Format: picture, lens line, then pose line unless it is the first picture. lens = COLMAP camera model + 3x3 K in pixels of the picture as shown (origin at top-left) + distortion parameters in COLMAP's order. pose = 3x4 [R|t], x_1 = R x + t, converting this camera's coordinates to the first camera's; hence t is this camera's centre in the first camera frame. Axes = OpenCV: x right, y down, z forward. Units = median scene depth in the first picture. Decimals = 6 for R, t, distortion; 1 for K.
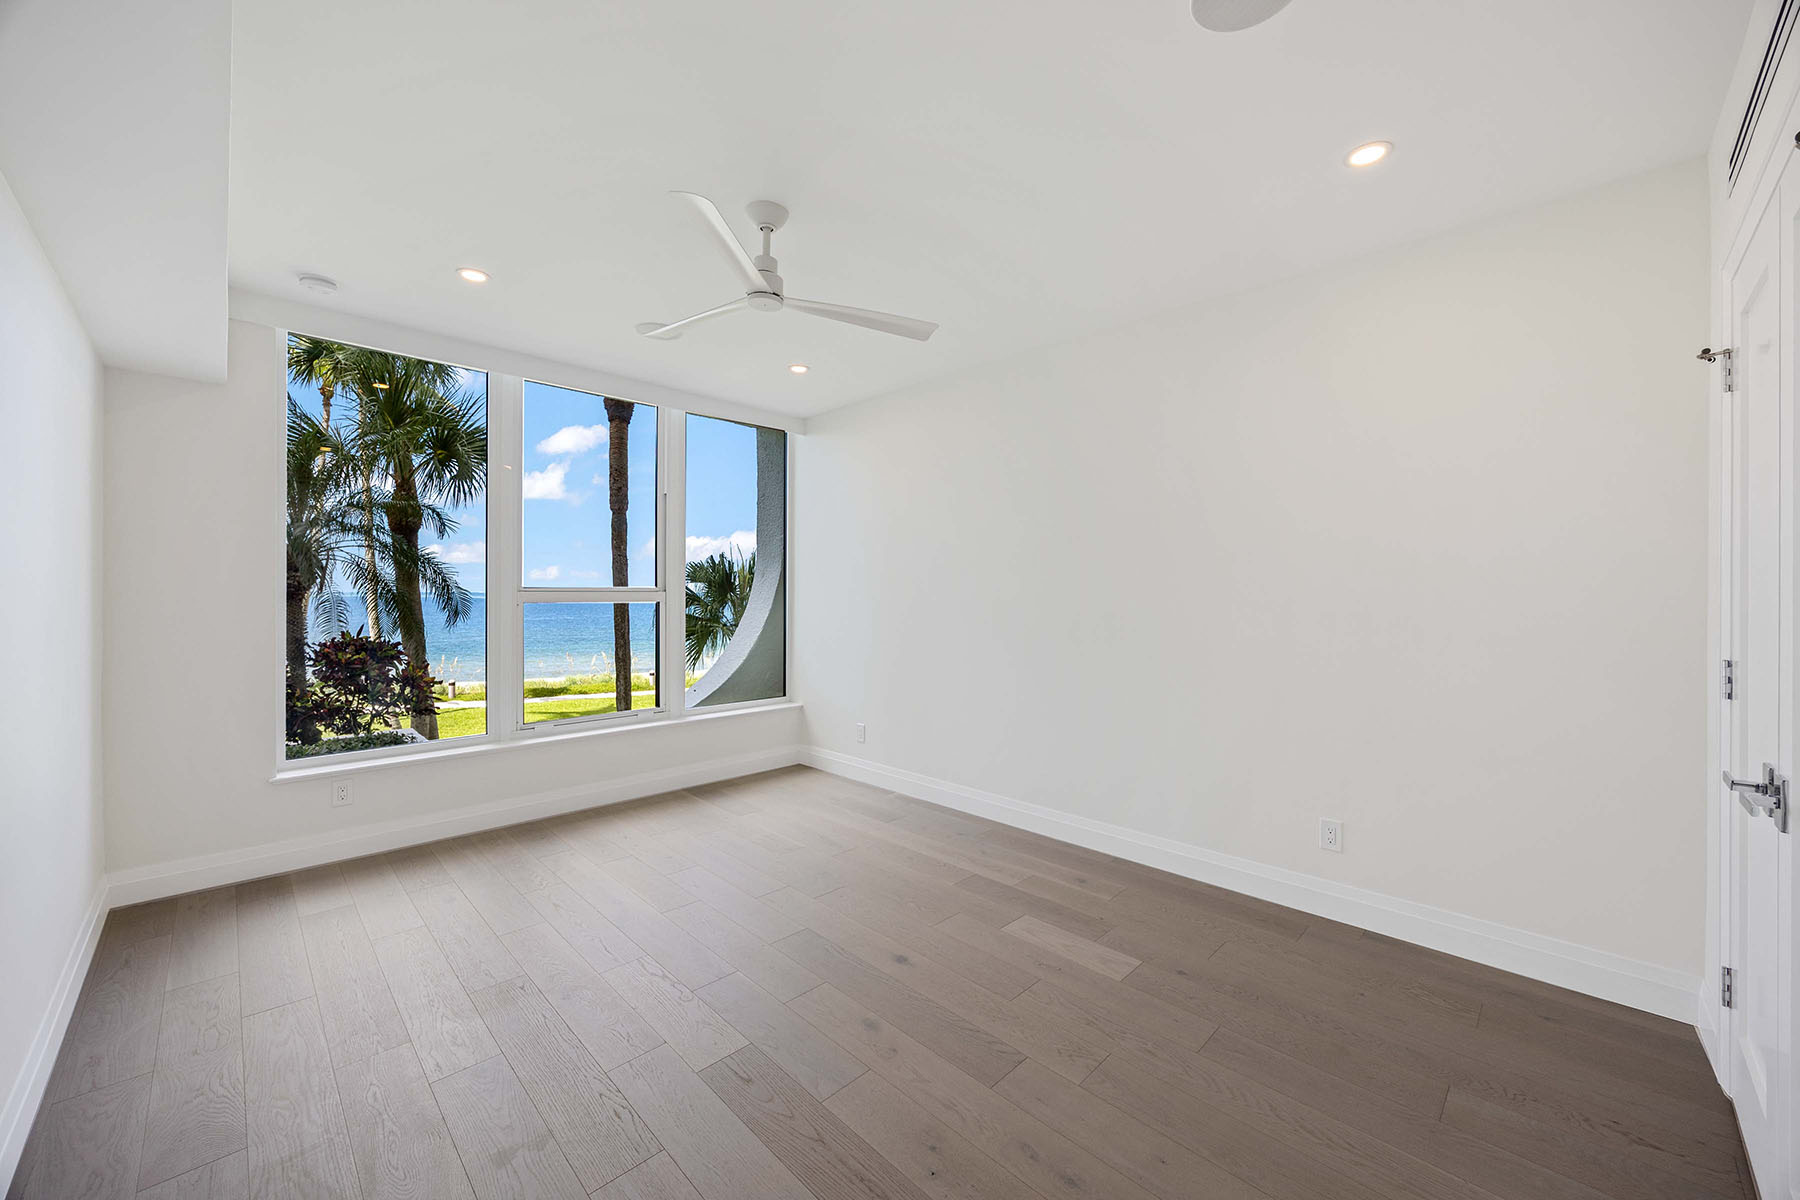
lens RADIAL K [[681.8, 0, 901.9], [0, 681.8, 596.8], [0, 0, 1]] dist [-0.000927, -0.000235]
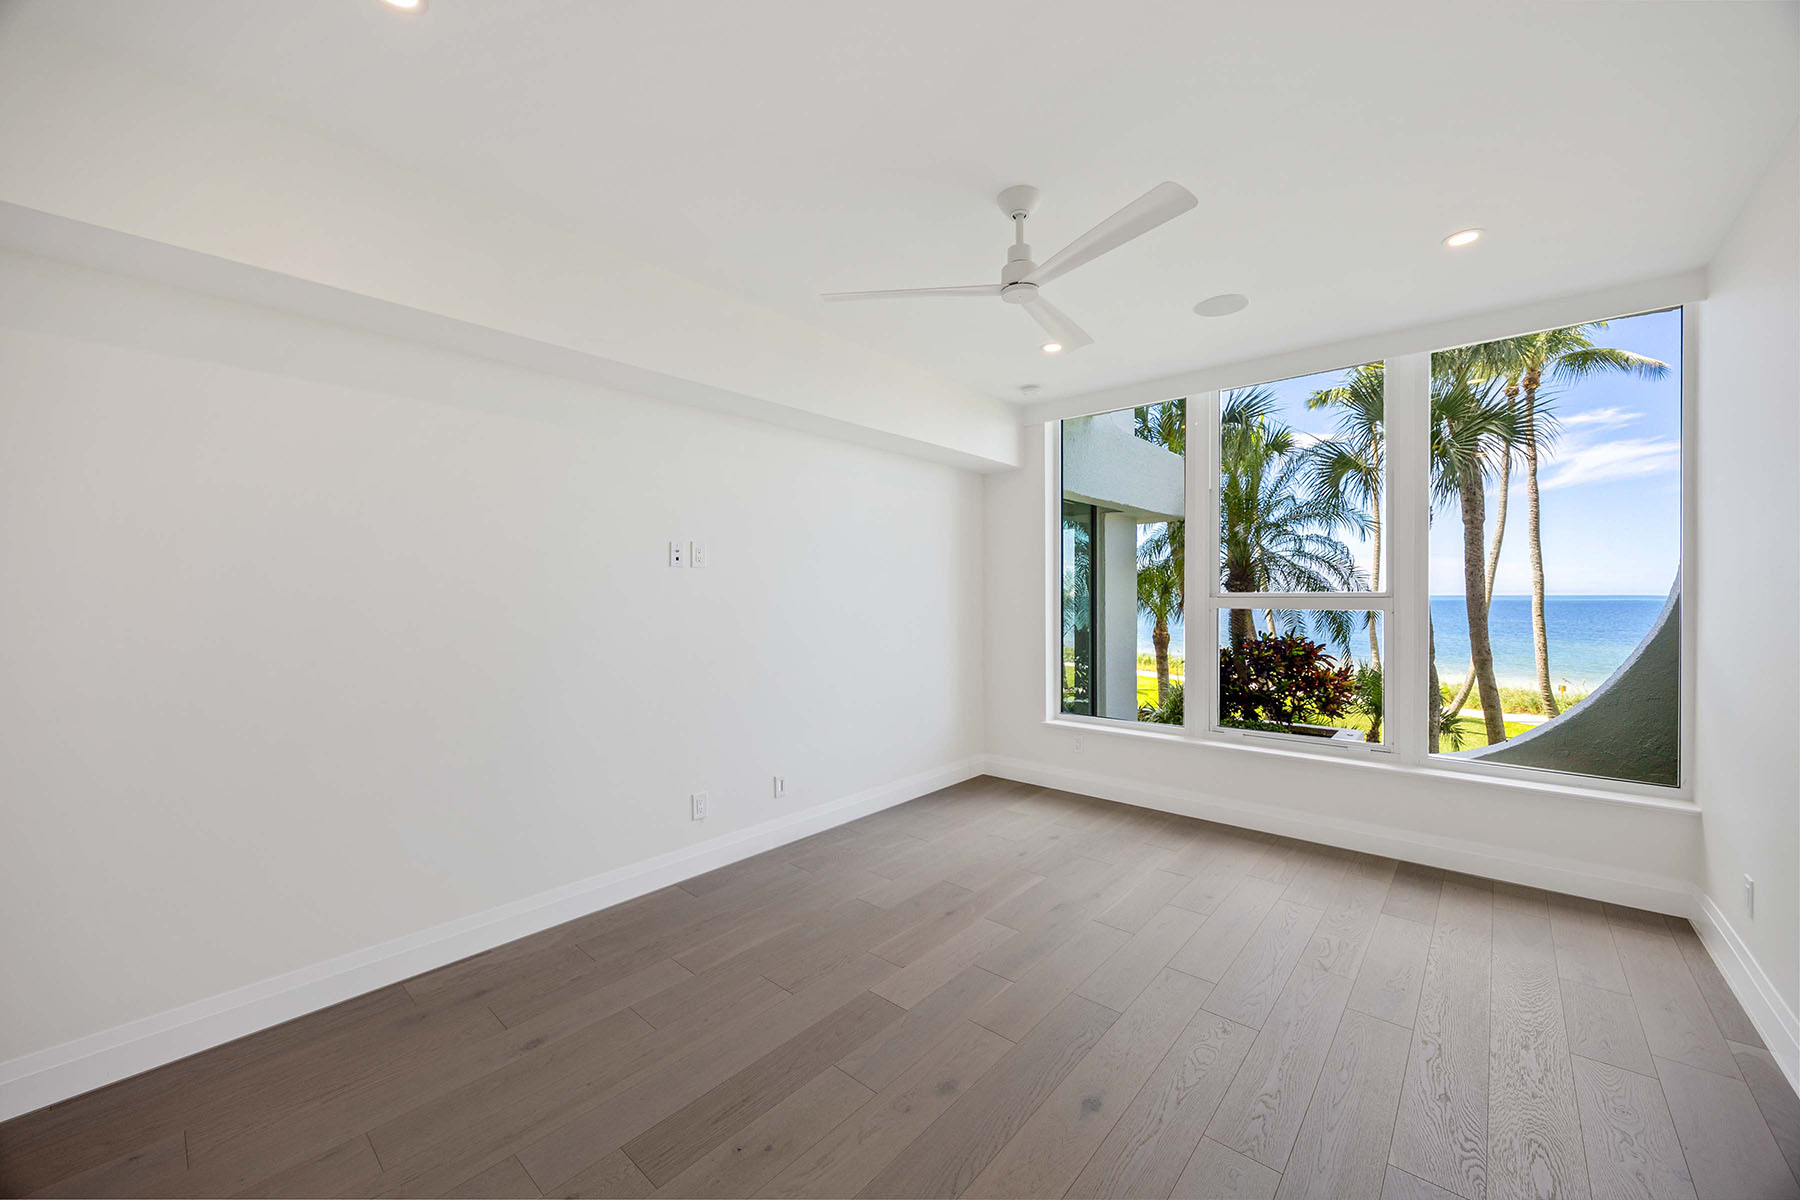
lens RADIAL K [[679.7, 0, 905.3], [0, 679.7, 597.4], [0, 0, 1]] dist [-0.001077, 0.000020]
pose [[0.061610, -0.003147, -0.998095, 0.497474], [-0.003956, 0.999986, -0.003398, -0.001821], [0.998092, 0.004158, 0.061597, 0.531688]]
